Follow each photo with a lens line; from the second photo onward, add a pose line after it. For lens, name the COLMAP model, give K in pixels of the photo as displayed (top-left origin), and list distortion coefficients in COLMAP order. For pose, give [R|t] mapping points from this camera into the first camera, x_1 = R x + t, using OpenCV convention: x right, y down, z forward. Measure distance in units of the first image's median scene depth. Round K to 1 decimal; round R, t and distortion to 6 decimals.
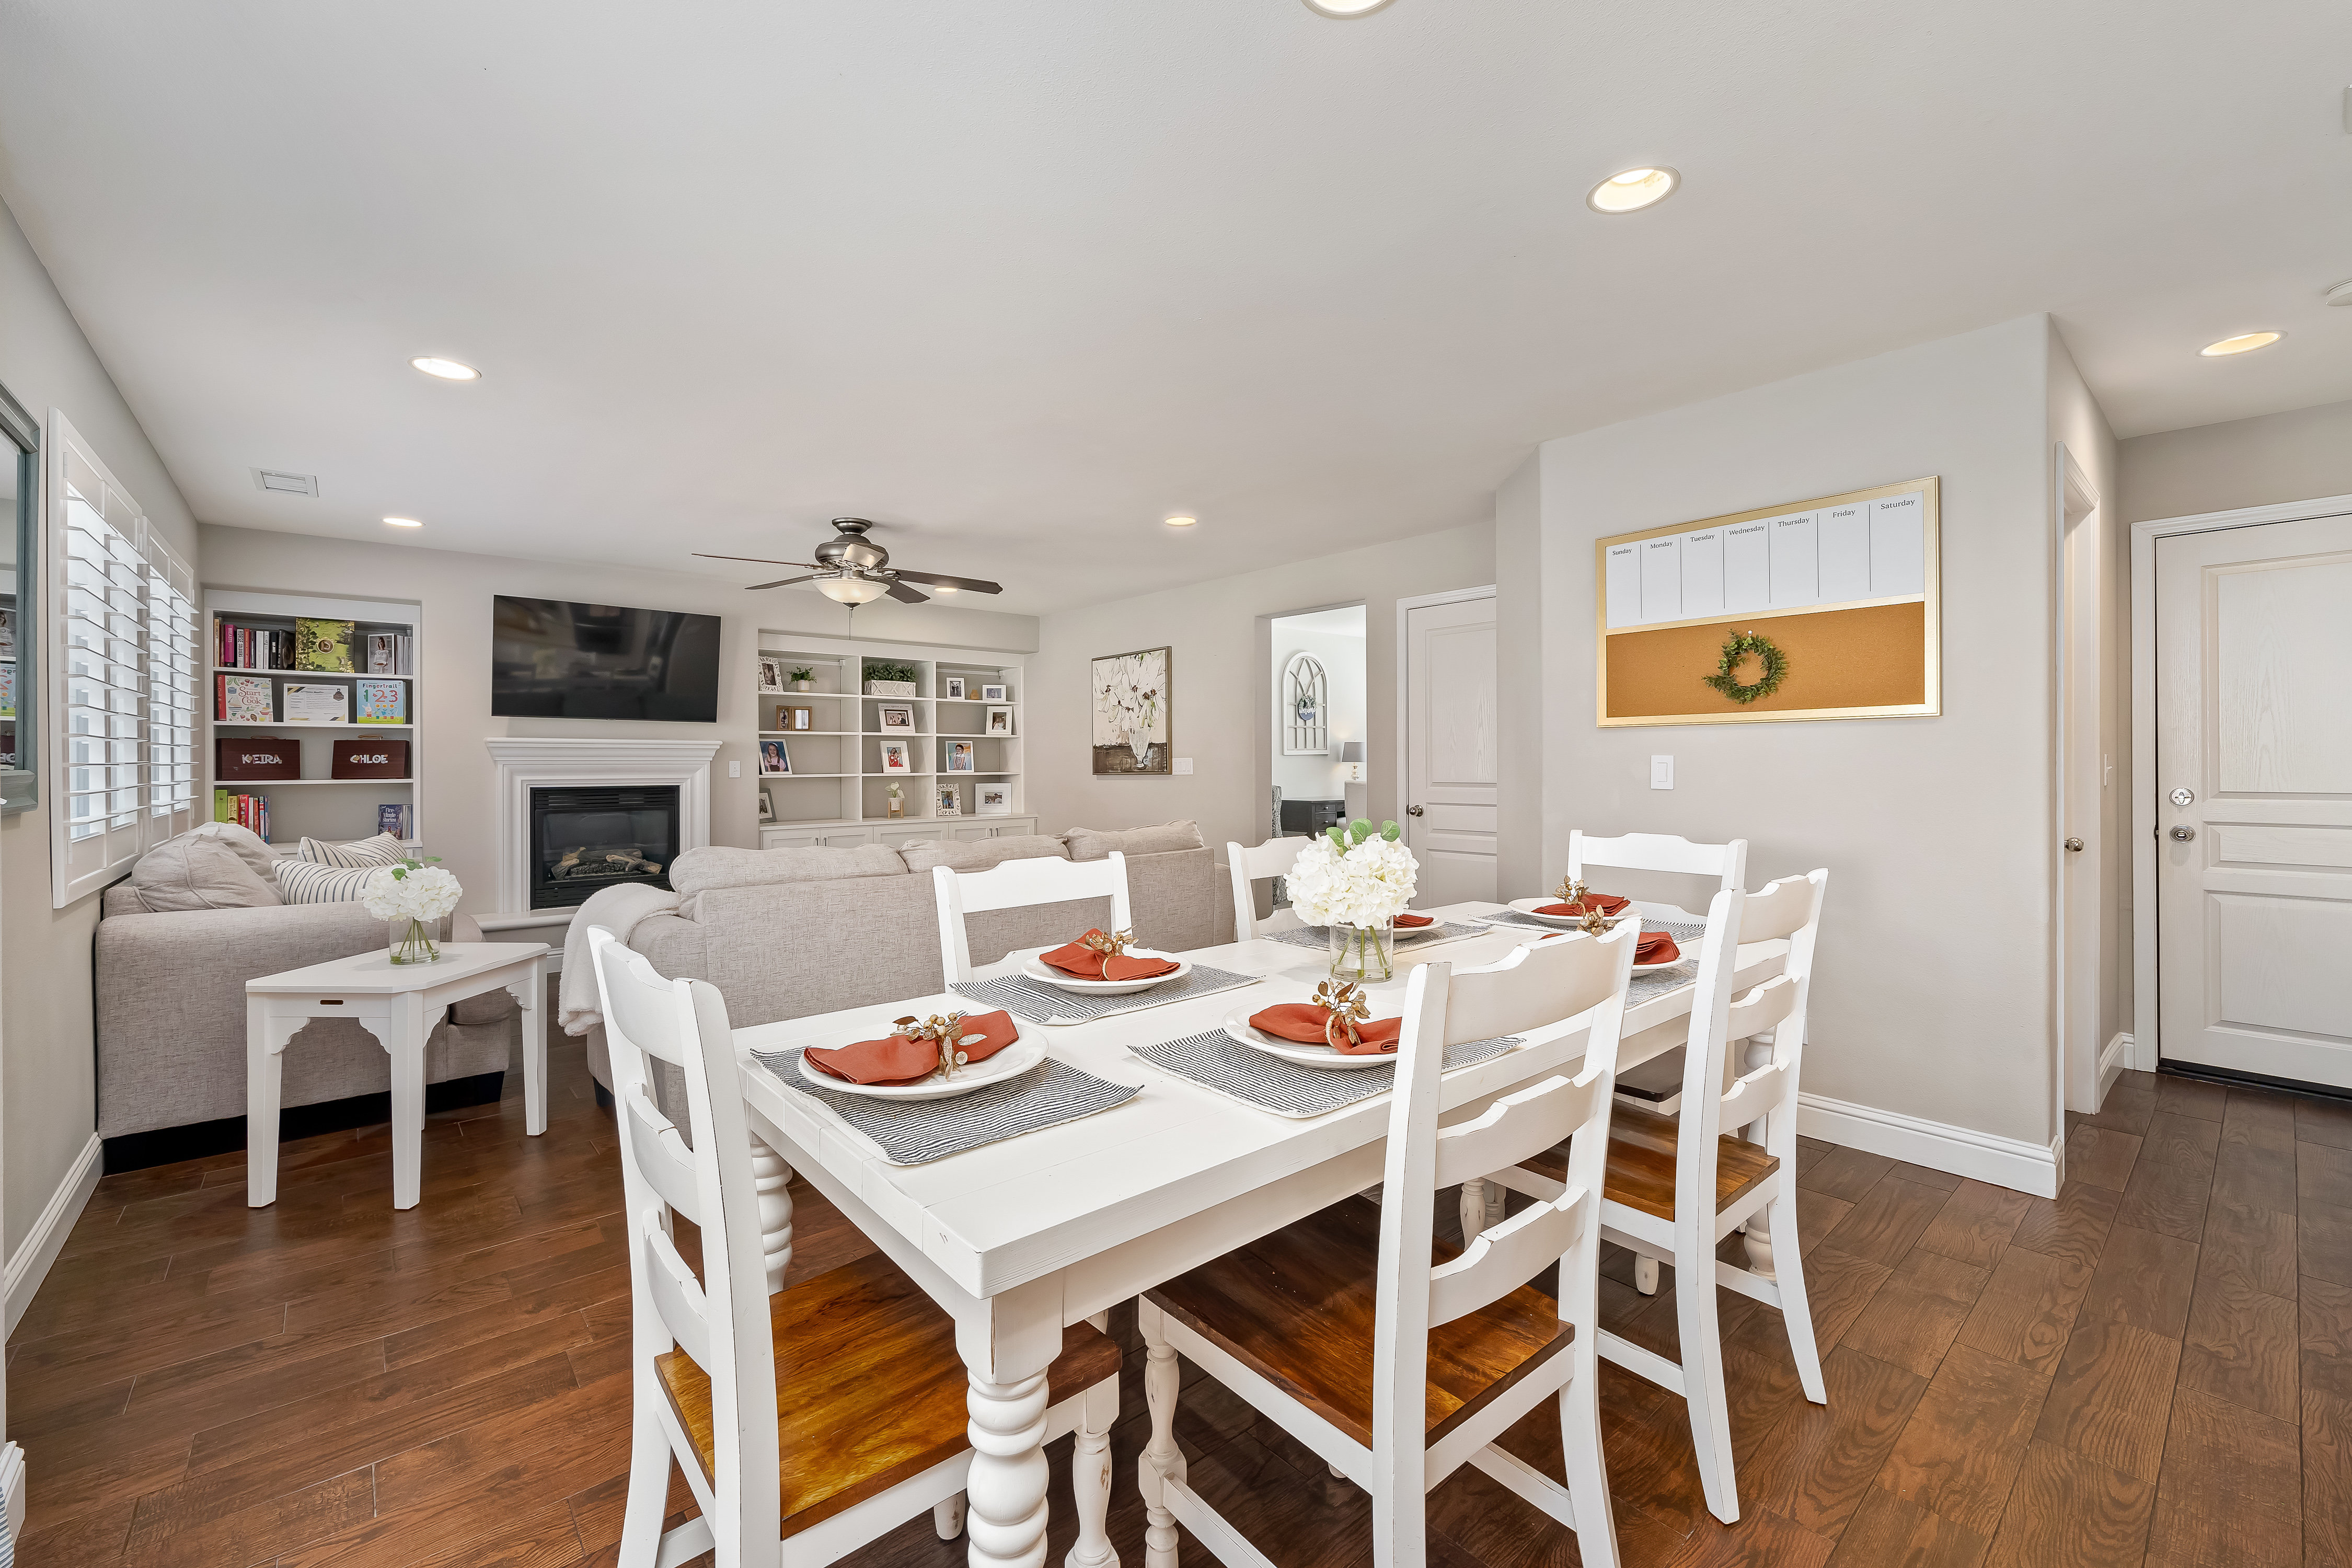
lens RADIAL K [[927.8, 0, 1178.8], [0, 927.8, 820.8], [0, 0, 1]] dist [0.000556, -0.000057]
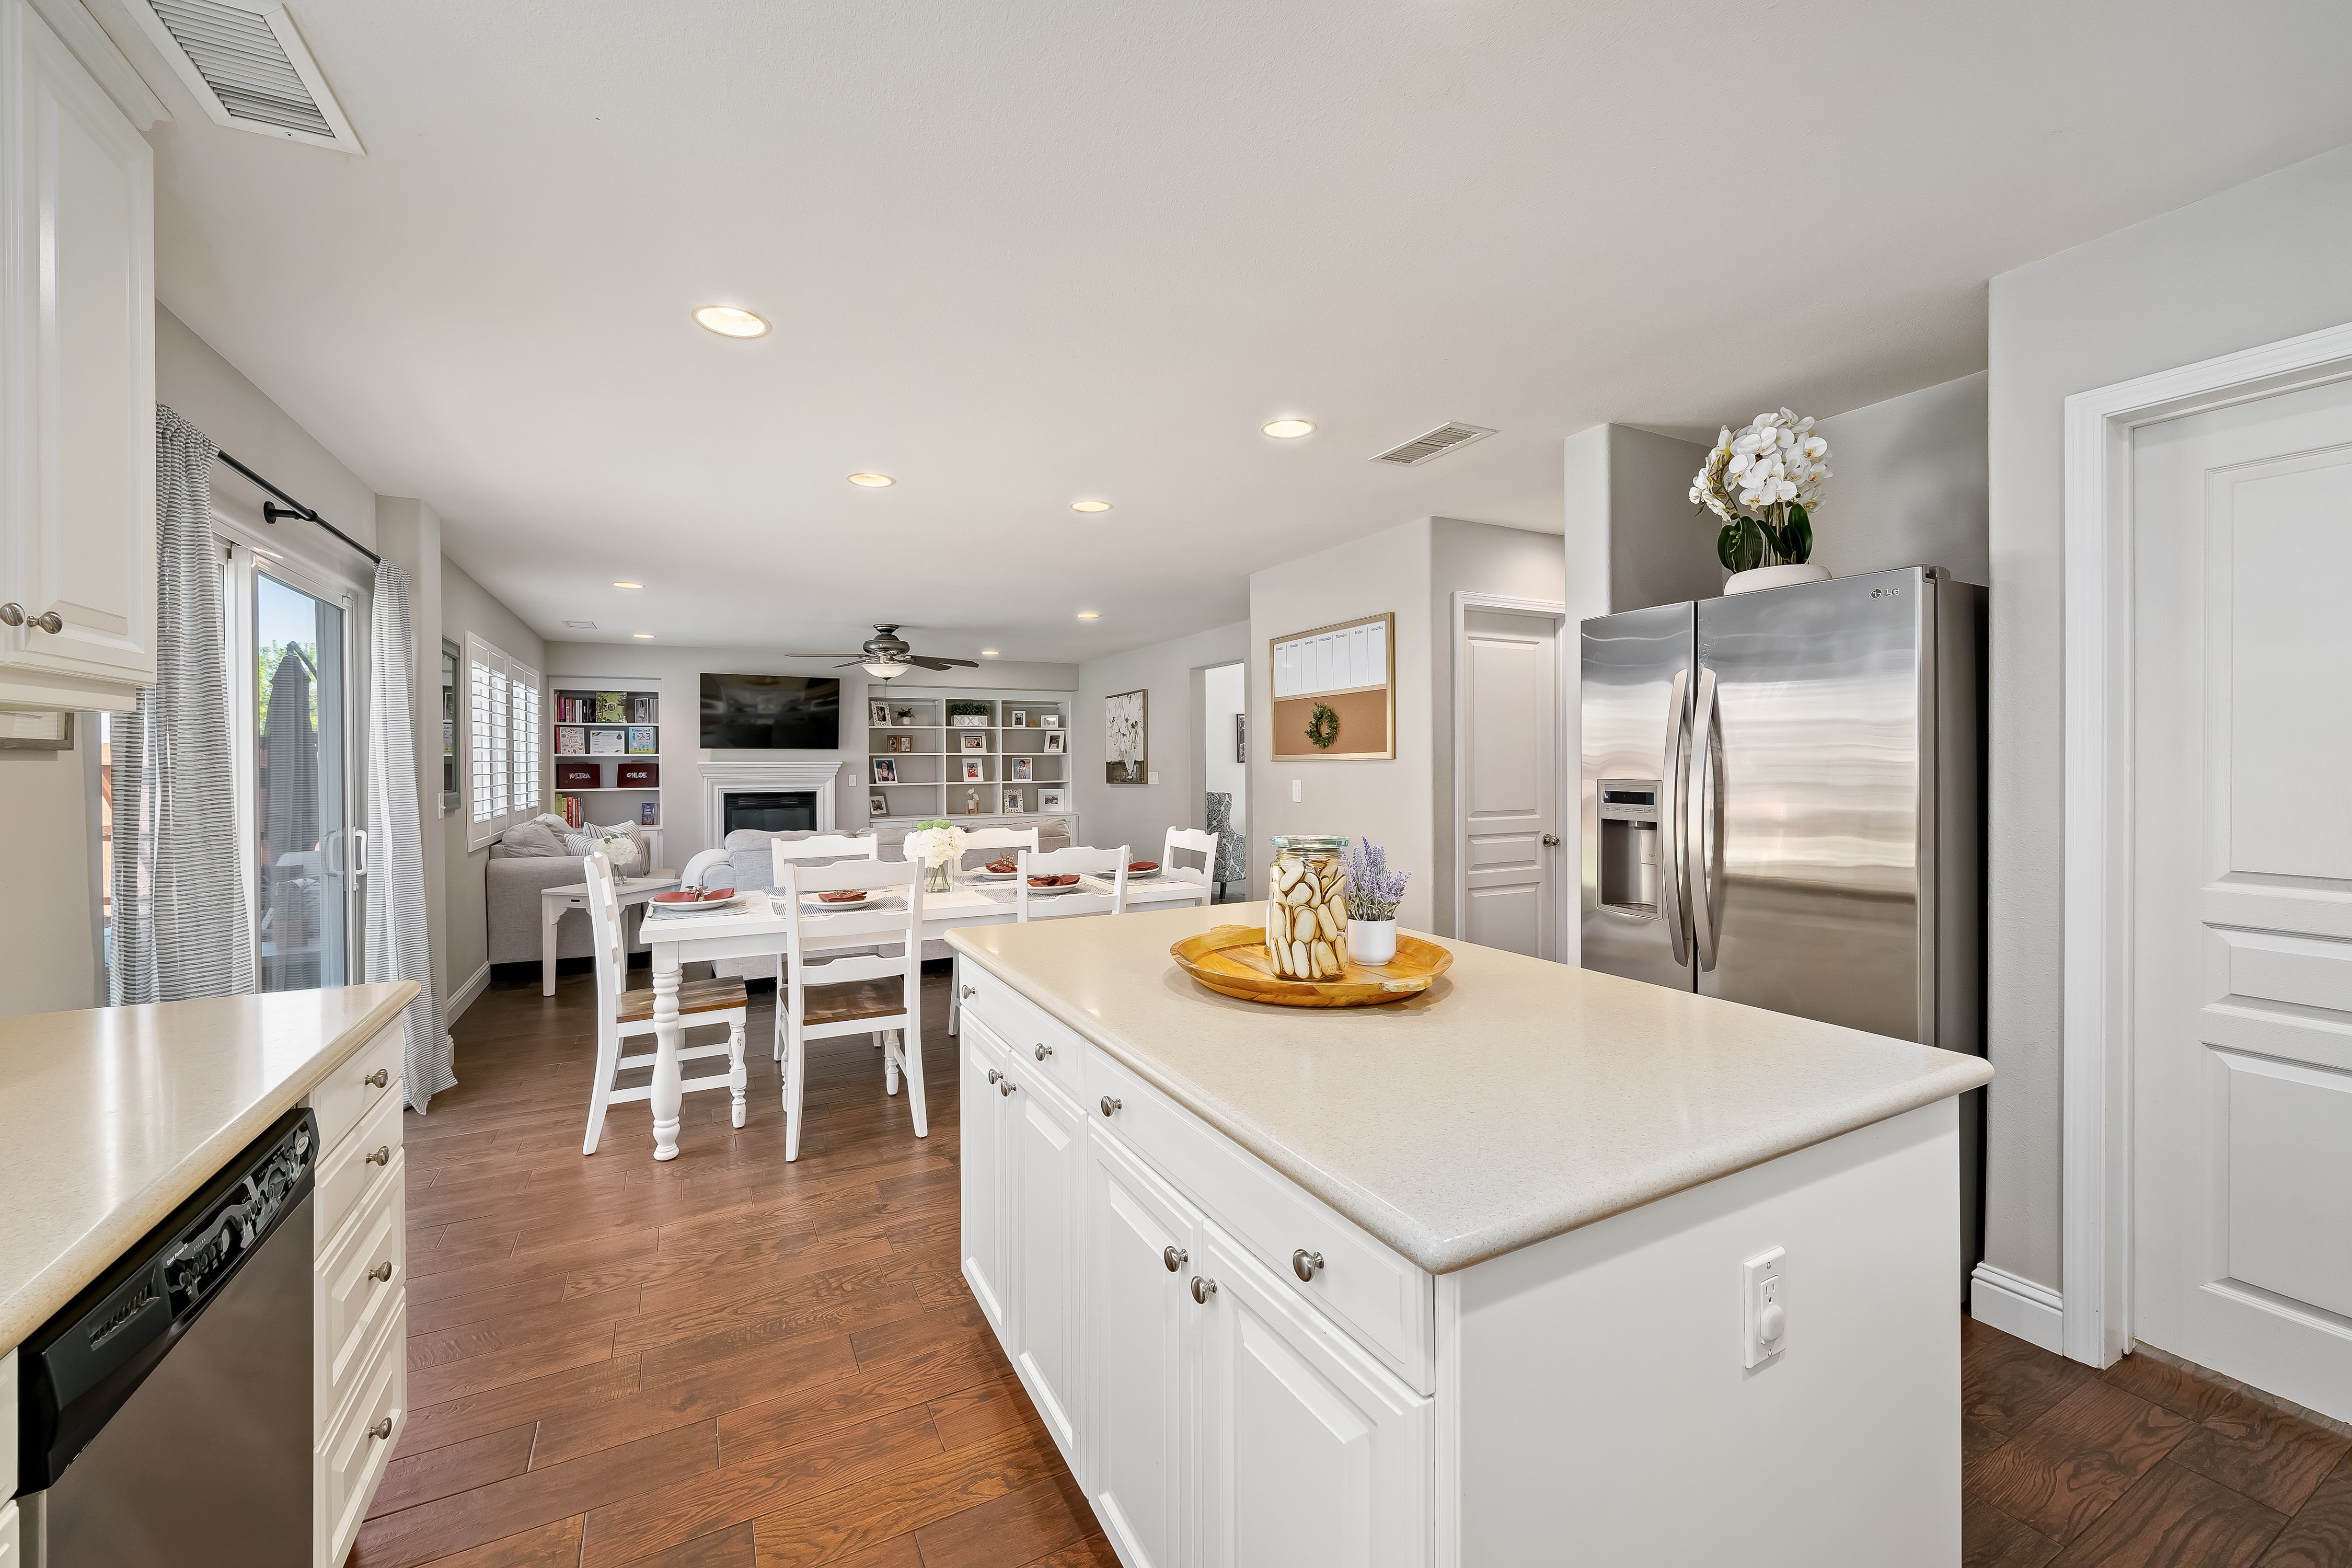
lens RADIAL K [[860.3, 0, 1165.7], [0, 860.3, 833.1], [0, 0, 1]] dist [-0.000478, -0.000014]
pose [[0.975913, 0.014284, -0.217691, 0.328047], [-0.010296, 0.999758, 0.019443, -0.003657], [0.217916, -0.016733, 0.975824, -0.244903]]
